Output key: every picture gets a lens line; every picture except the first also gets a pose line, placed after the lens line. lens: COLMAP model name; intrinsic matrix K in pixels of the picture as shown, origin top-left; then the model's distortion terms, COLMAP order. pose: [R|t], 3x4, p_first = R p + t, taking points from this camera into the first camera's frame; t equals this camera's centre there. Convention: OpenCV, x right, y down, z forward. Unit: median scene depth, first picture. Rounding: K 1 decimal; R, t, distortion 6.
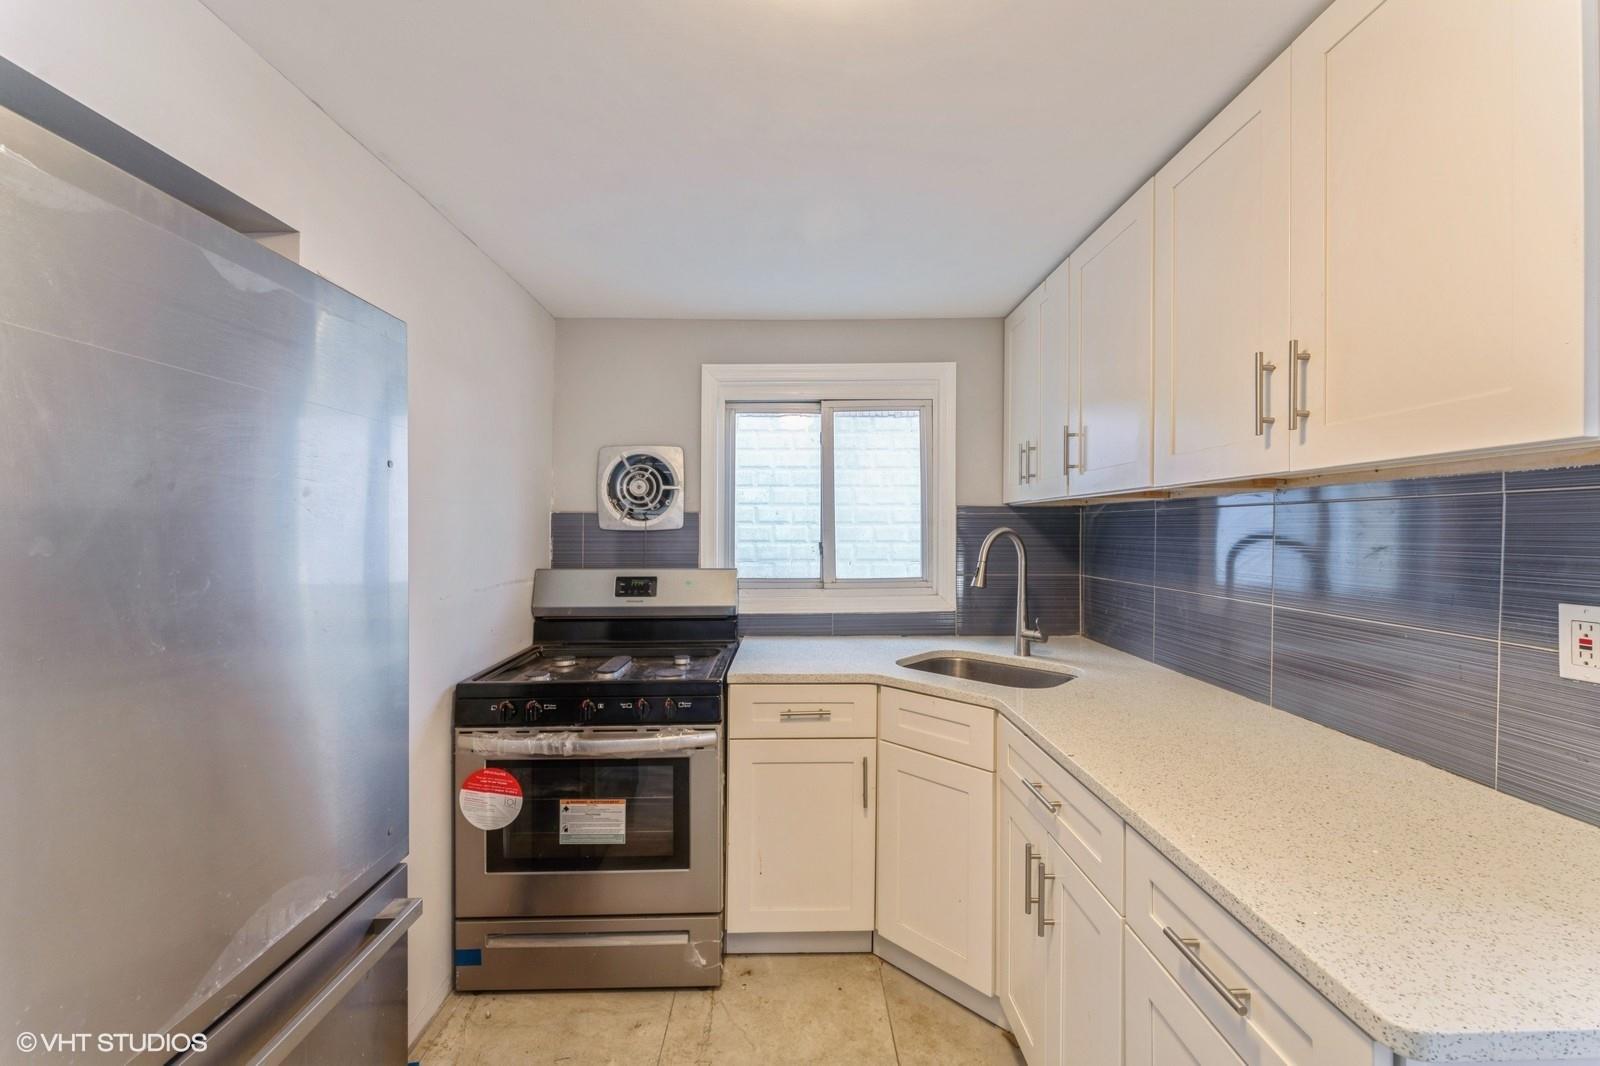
lens RADIAL K [[649.9, 0, 792.5], [0, 649.9, 525.0], [0, 0, 1]] dist [0.000668, -0.000360]
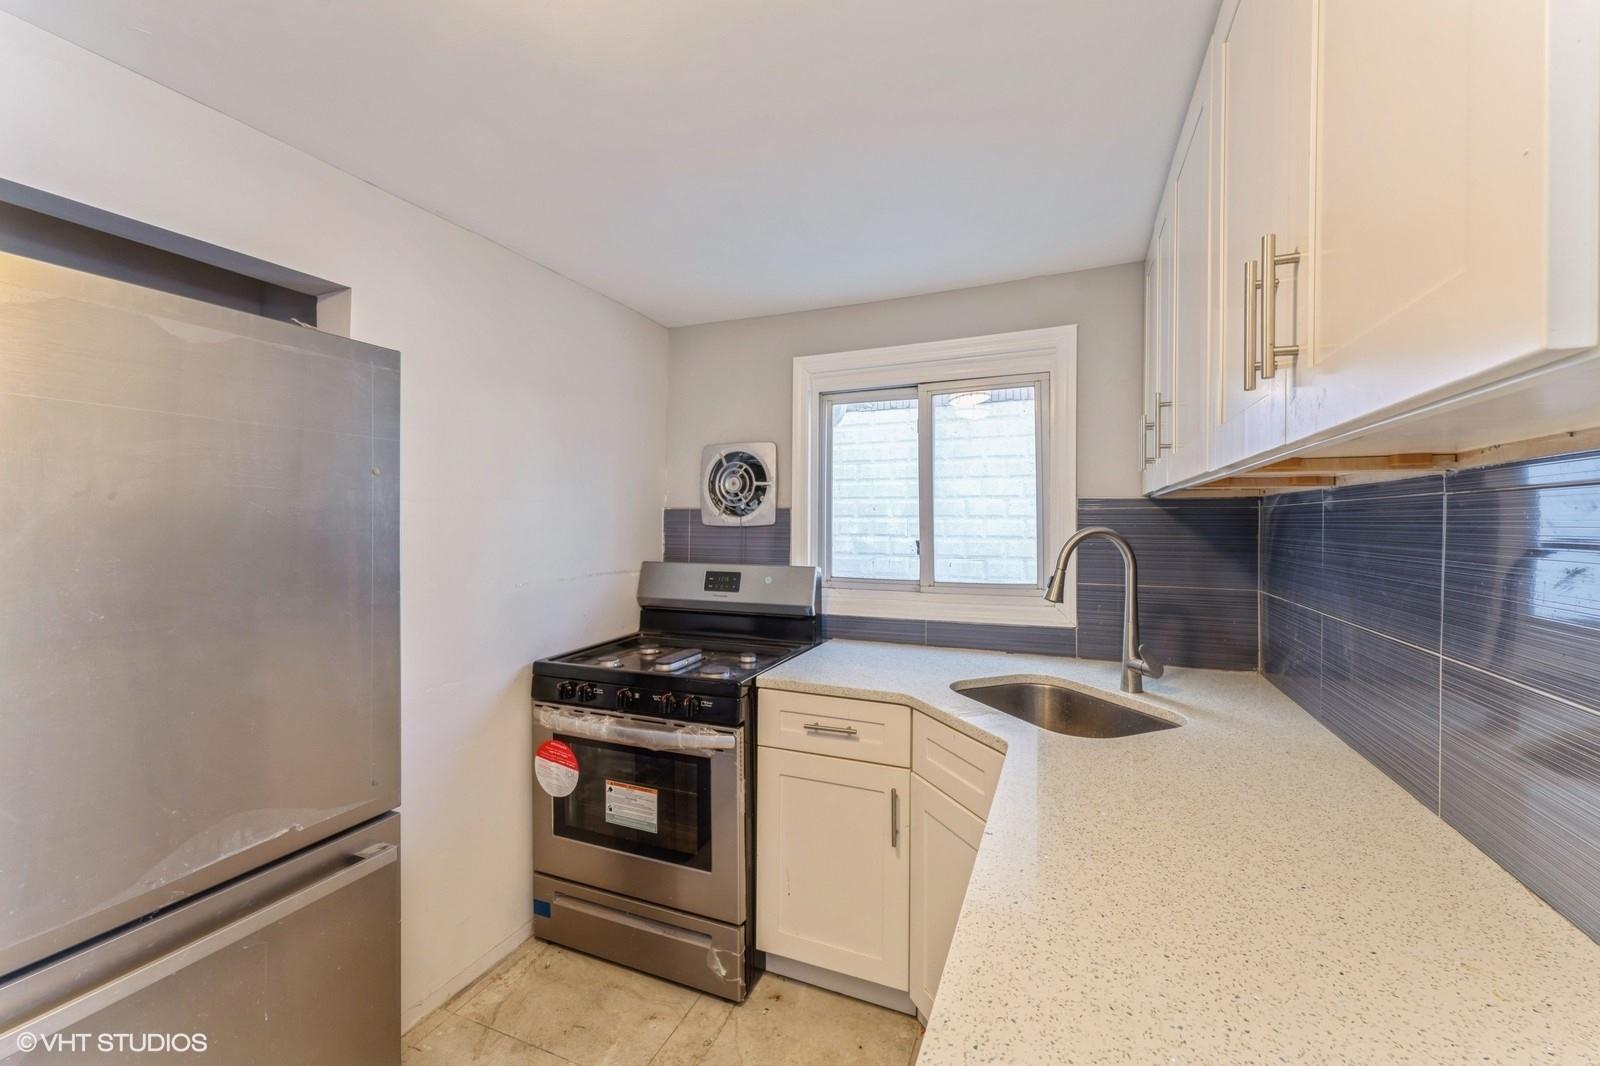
lens RADIAL K [[649.9, 0, 793.7], [0, 649.9, 507.5], [0, 0, 1]] dist [0.000668, -0.000360]
pose [[0.913450, -0.005544, -0.406914, 0.308870], [-0.001226, 0.999865, -0.016376, -0.005545], [0.406950, 0.015457, 0.913320, 0.125163]]
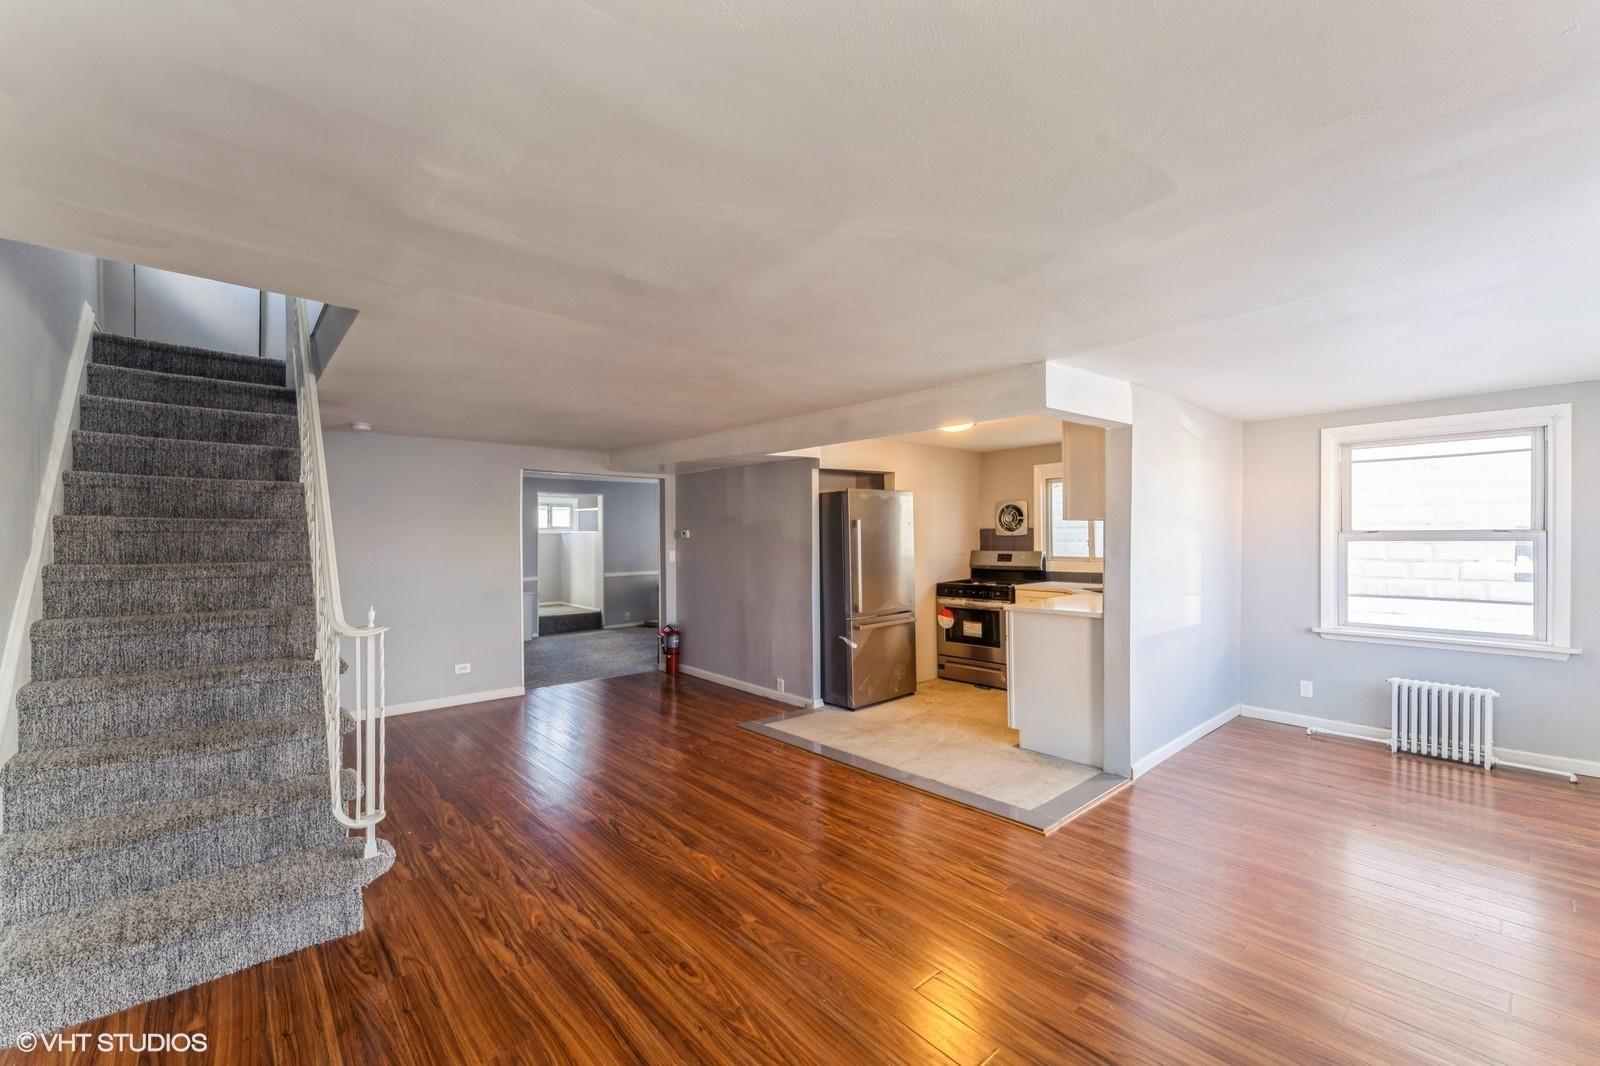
lens RADIAL K [[649.9, 0, 792.3], [0, 649.9, 541.1], [0, 0, 1]] dist [0.000668, -0.000360]
pose [[0.642779, 0.004731, -0.766037, 1.334358], [0.018114, 0.999607, 0.021374, -0.046024], [0.765838, -0.027615, 0.642441, -1.456480]]
